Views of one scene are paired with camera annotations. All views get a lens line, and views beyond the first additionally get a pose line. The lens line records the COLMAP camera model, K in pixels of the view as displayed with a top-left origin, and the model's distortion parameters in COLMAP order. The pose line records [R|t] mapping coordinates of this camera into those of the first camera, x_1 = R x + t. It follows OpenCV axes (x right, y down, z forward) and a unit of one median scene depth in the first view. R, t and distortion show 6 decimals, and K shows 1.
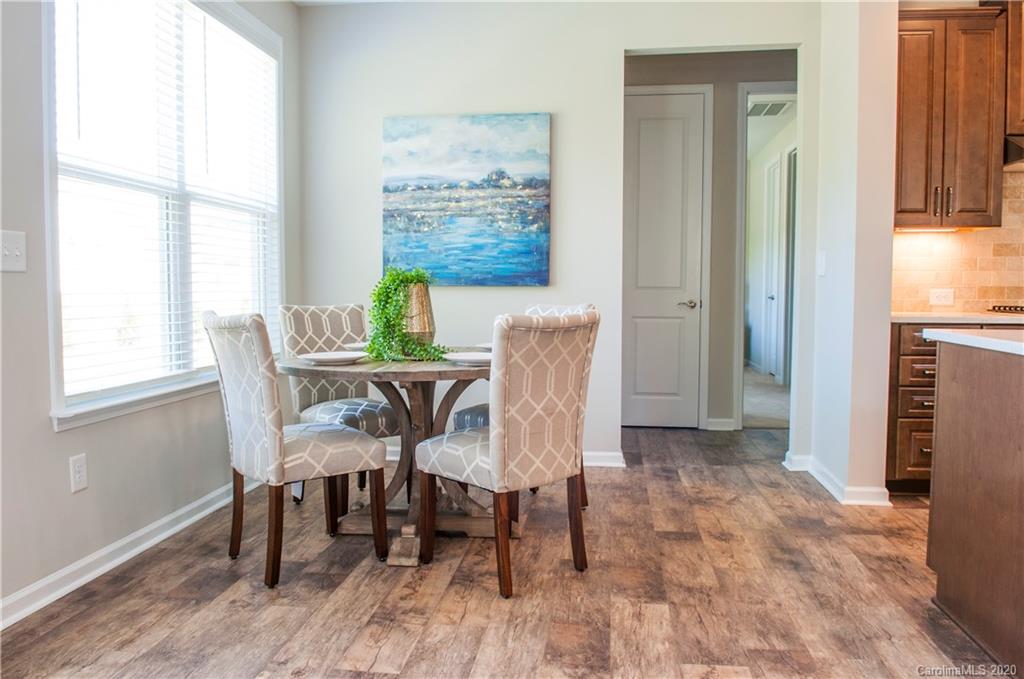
lens RADIAL K [[771.3, 0, 509.4], [0, 771.3, 341.1], [0, 0, 1]] dist [-0.042565, -0.014891]
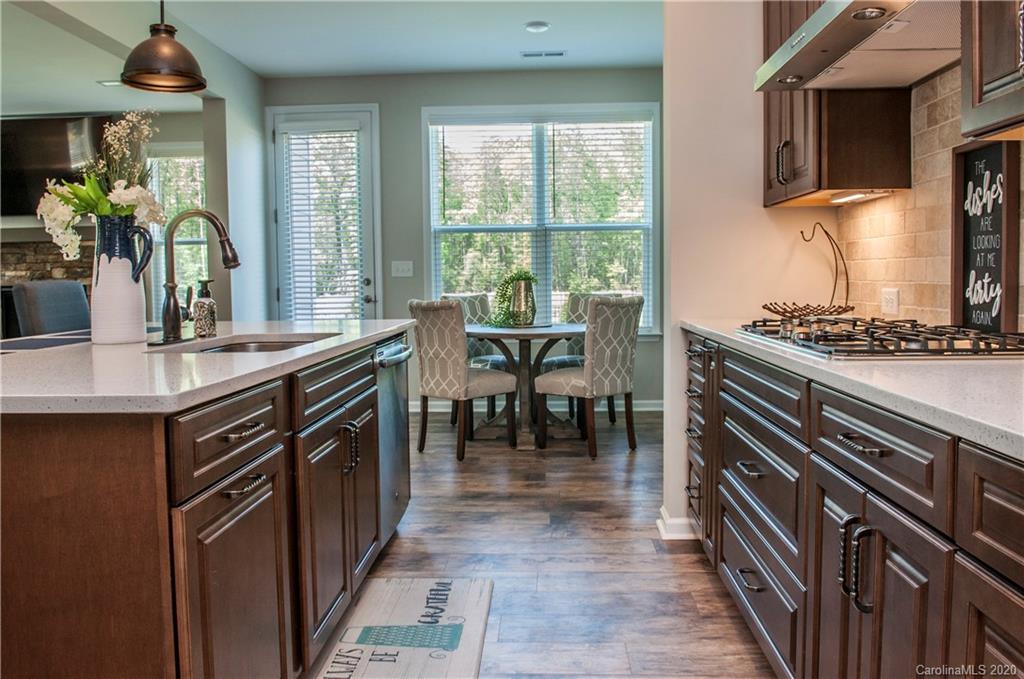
lens RADIAL K [[771.3, 0, 511.9], [0, 771.3, 336.6], [0, 0, 1]] dist [-0.042565, -0.014891]
pose [[0.091699, 0.075719, -0.992904, 1.664673], [-0.059587, 0.995735, 0.070432, -0.078566], [0.994002, 0.052706, 0.095820, 0.918583]]
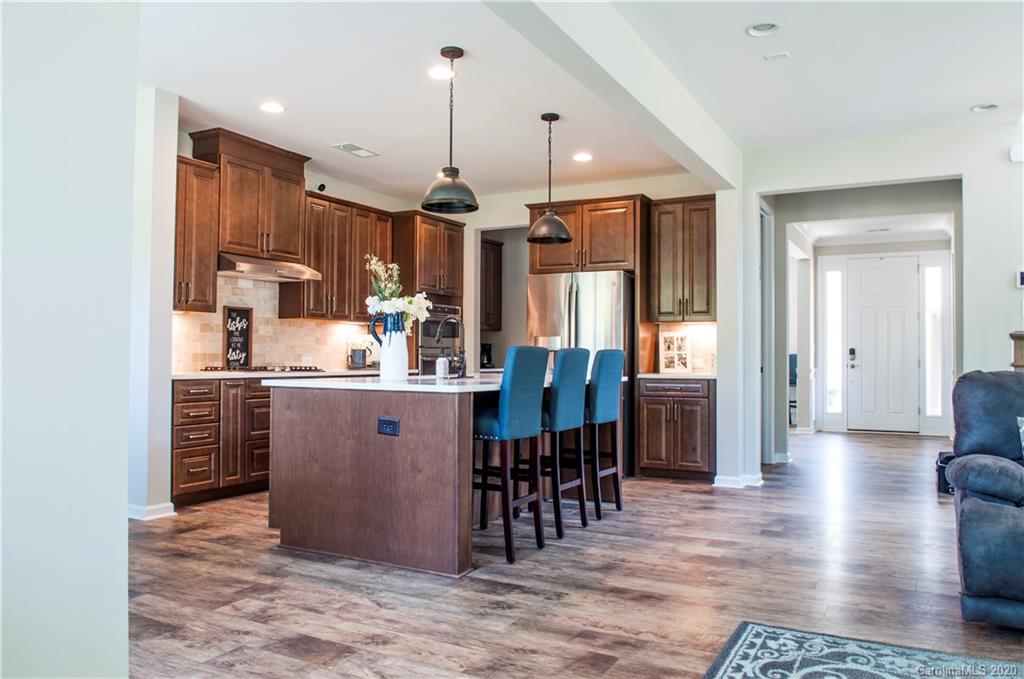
lens RADIAL K [[771.3, 0, 506.8], [0, 771.3, 340.3], [0, 0, 1]] dist [-0.042565, -0.014891]
pose [[0.349212, 0.022185, 0.936781, -0.743366], [0.059472, 0.997179, -0.045786, 0.005138], [-0.935155, 0.071701, 0.346907, -0.055912]]
